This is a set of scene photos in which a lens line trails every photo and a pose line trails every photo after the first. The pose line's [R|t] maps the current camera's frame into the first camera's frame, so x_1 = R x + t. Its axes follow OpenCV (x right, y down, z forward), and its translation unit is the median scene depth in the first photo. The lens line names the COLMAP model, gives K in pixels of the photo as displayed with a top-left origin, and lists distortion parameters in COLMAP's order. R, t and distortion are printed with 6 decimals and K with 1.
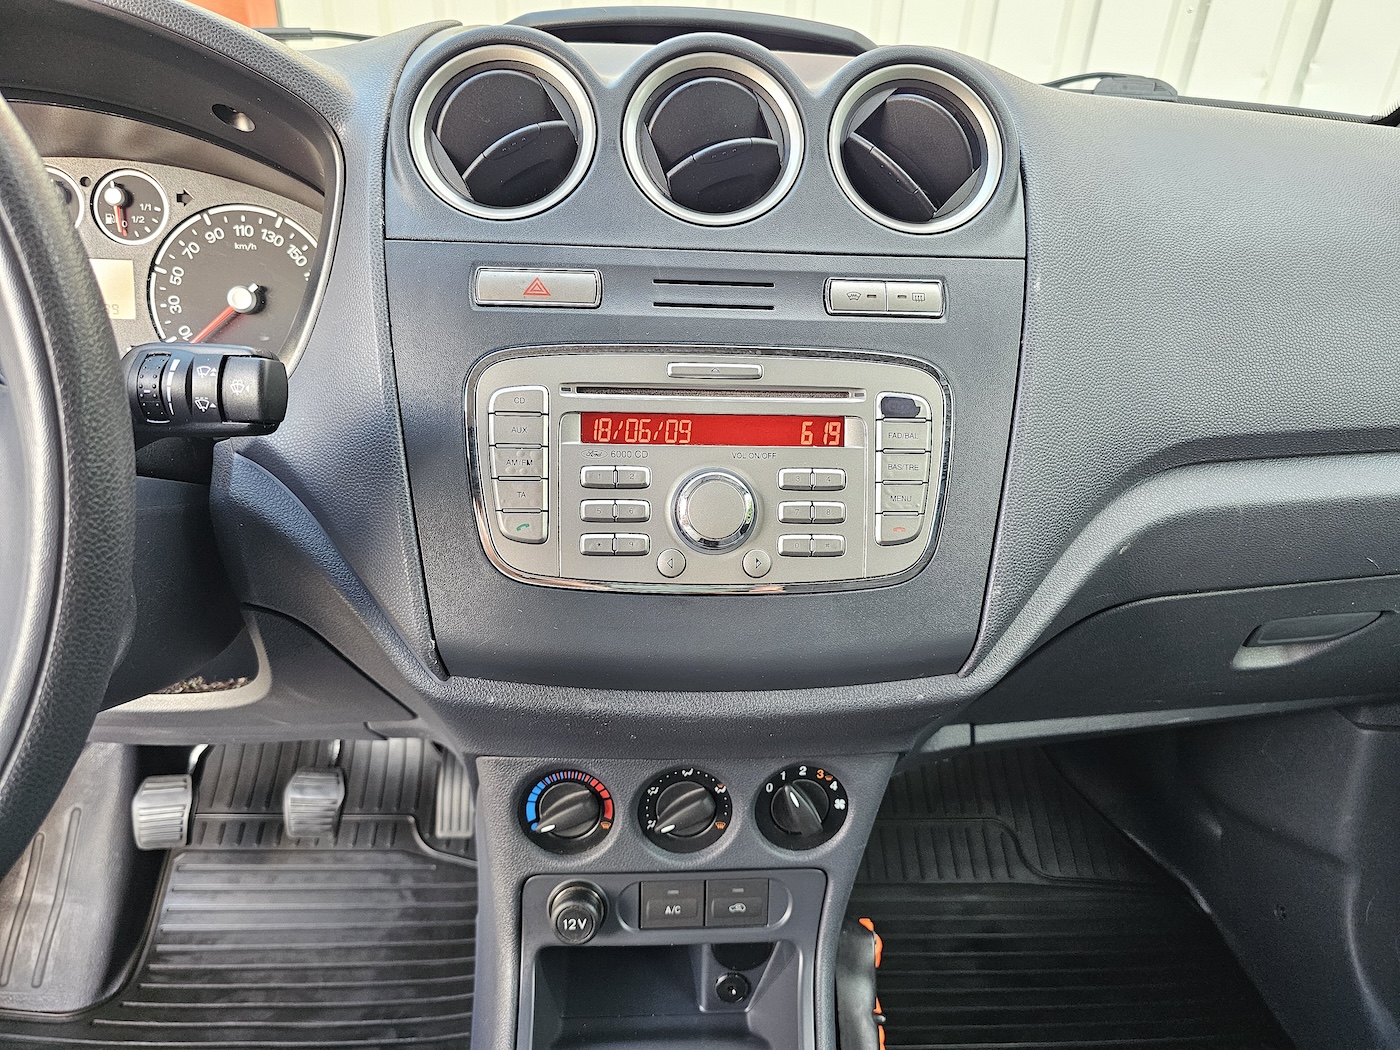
lens RADIAL K [[933.6, 0, 691.8], [0, 933.6, 528.3], [0, 0, 1]] dist [0.039380, -0.033279]
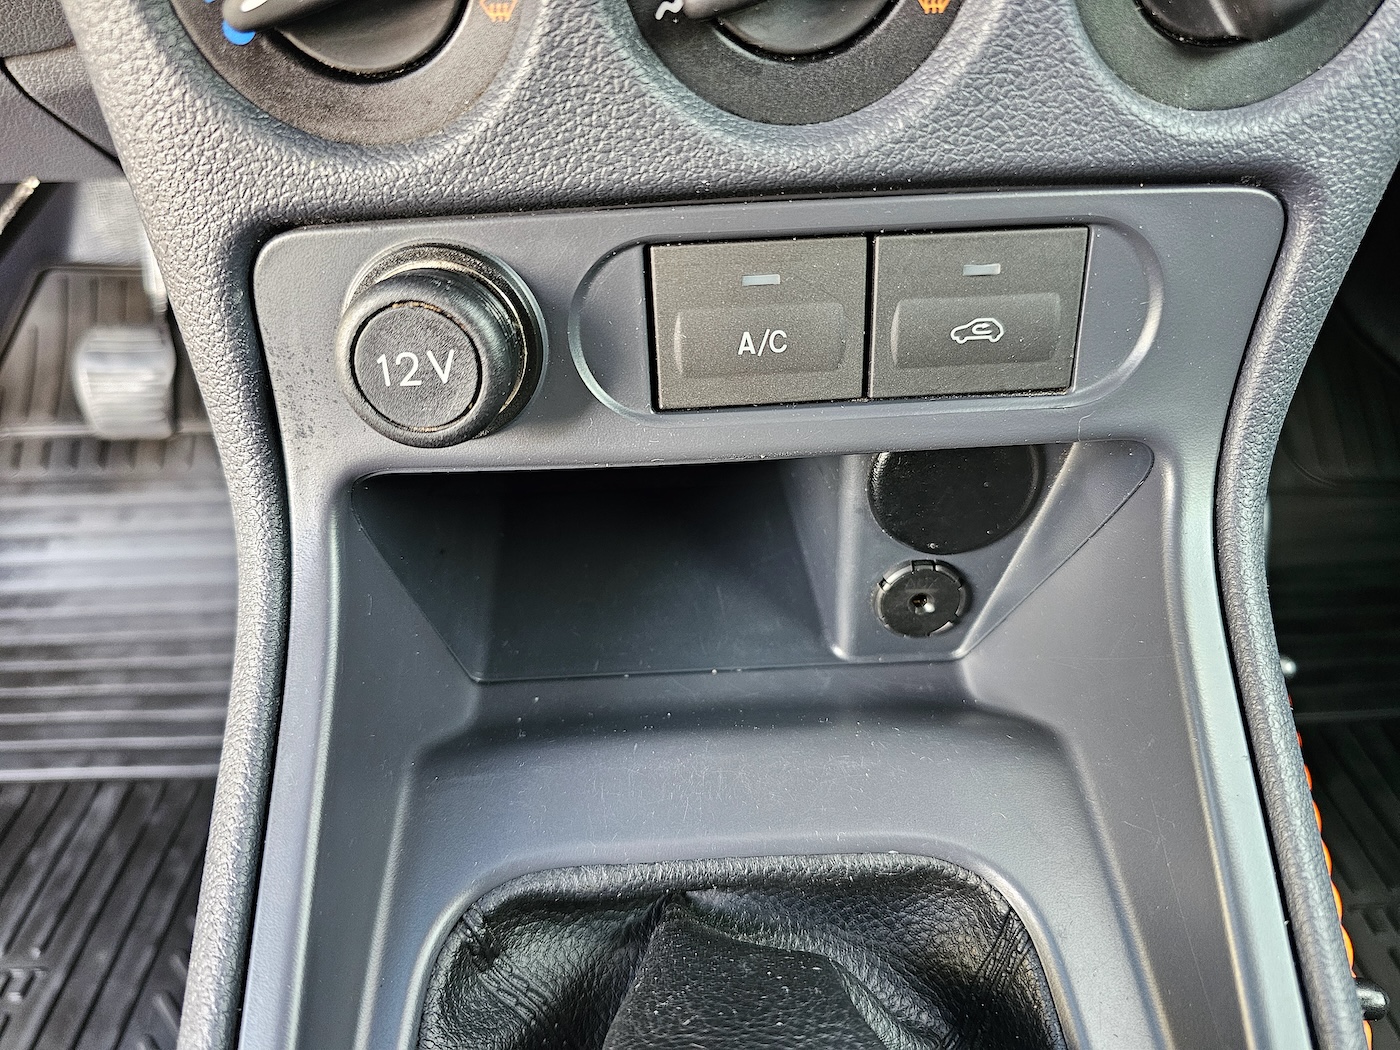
lens RADIAL K [[933.6, 0, 691.8], [0, 933.6, 528.3], [0, 0, 1]] dist [0.039380, -0.033279]
pose [[0.997594, -0.032166, -0.061406, -0.024299], [0.048381, 0.957473, 0.284439, 0.354590], [0.049645, -0.286726, 0.956726, 0.654018]]
